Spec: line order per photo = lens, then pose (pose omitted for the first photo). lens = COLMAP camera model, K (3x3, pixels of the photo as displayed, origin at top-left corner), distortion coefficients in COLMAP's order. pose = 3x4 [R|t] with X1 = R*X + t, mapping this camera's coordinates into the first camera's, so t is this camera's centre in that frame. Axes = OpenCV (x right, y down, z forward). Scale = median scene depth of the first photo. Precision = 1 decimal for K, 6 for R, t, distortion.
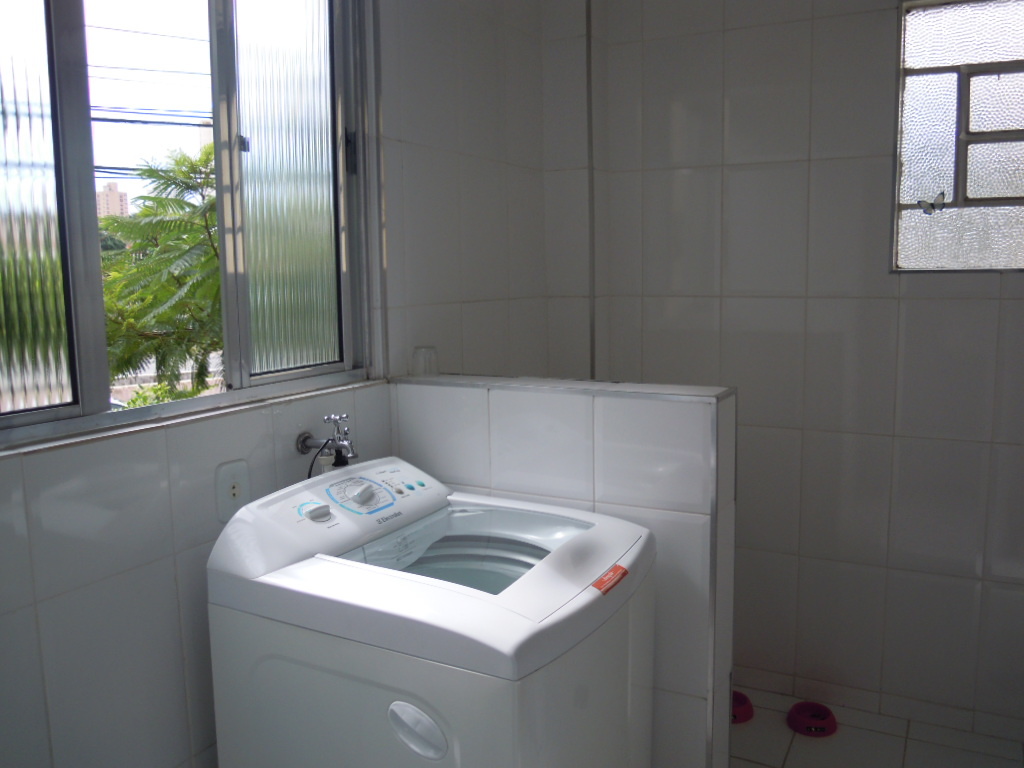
lens RADIAL K [[836.8, 0, 513.2], [0, 836.8, 359.0], [0, 0, 1]] dist [0.001659, 0.002177]
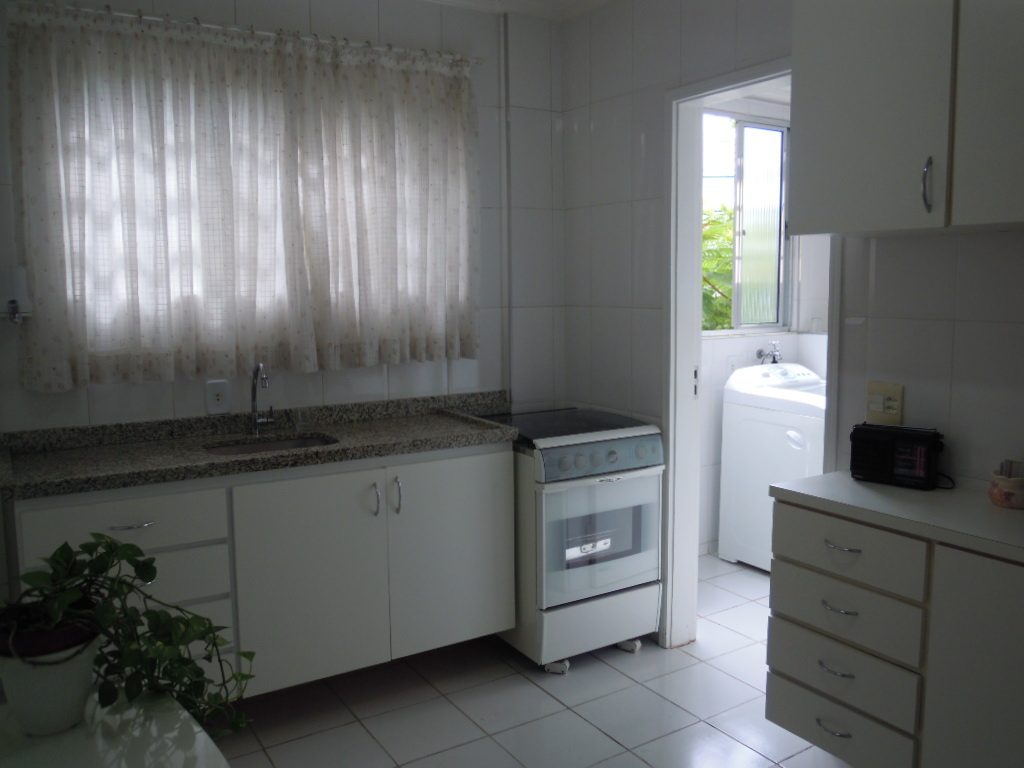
lens RADIAL K [[842.6, 0, 531.8], [0, 842.6, 382.8], [0, 0, 1]] dist [-0.067881, 0.039208]
pose [[0.880359, 0.059909, -0.470509, 0.168786], [-0.052483, 0.998204, 0.028899, 0.079204], [0.471395, -0.000748, 0.881922, -0.775932]]
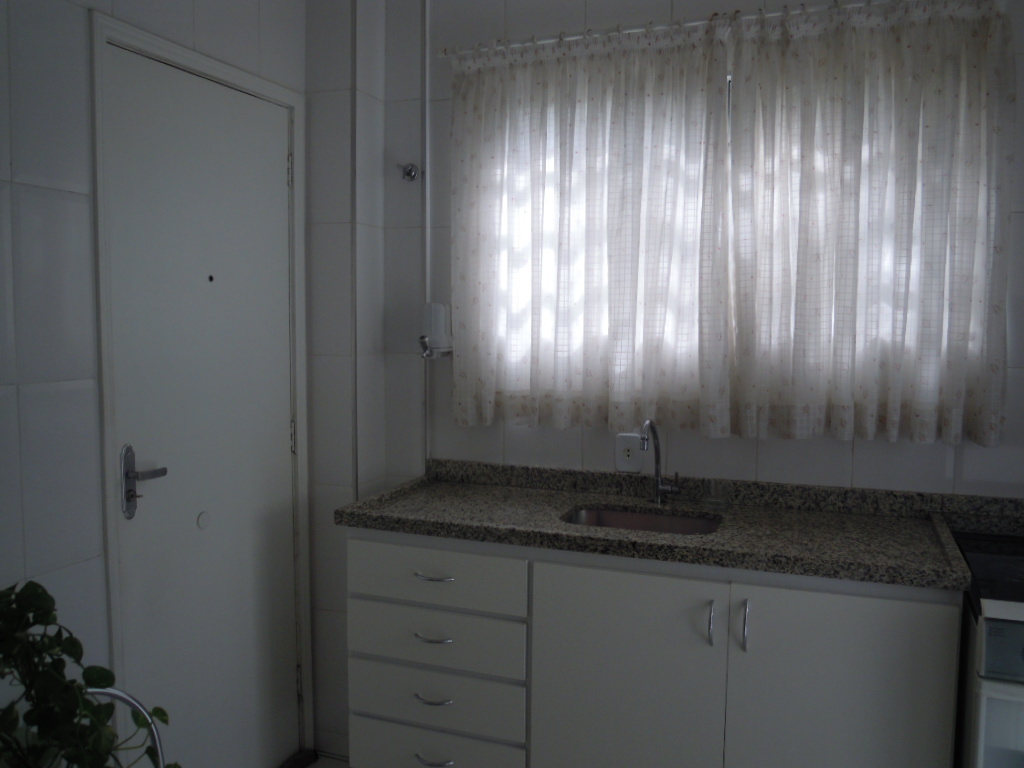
lens RADIAL K [[842.6, 0, 531.8], [0, 842.6, 382.8], [0, 0, 1]] dist [-0.067881, 0.039208]
pose [[0.142166, 0.088732, -0.985858, 0.208057], [-0.110405, 0.991181, 0.073290, 0.028184], [0.983666, 0.098425, 0.150709, -0.380909]]
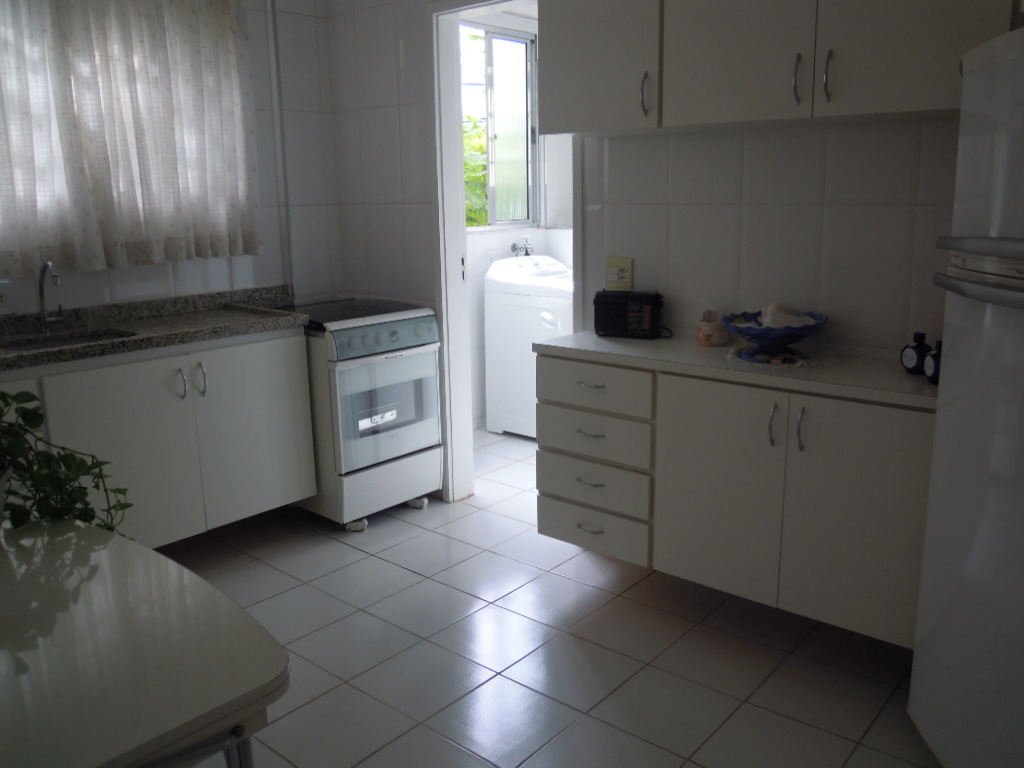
lens RADIAL K [[842.6, 0, 531.8], [0, 842.6, 382.8], [0, 0, 1]] dist [-0.067881, 0.039208]
pose [[0.980494, 0.041540, -0.192109, 0.185368], [-0.018373, 0.992503, 0.120835, 0.108865], [0.195688, -0.114948, 0.973906, -0.901481]]
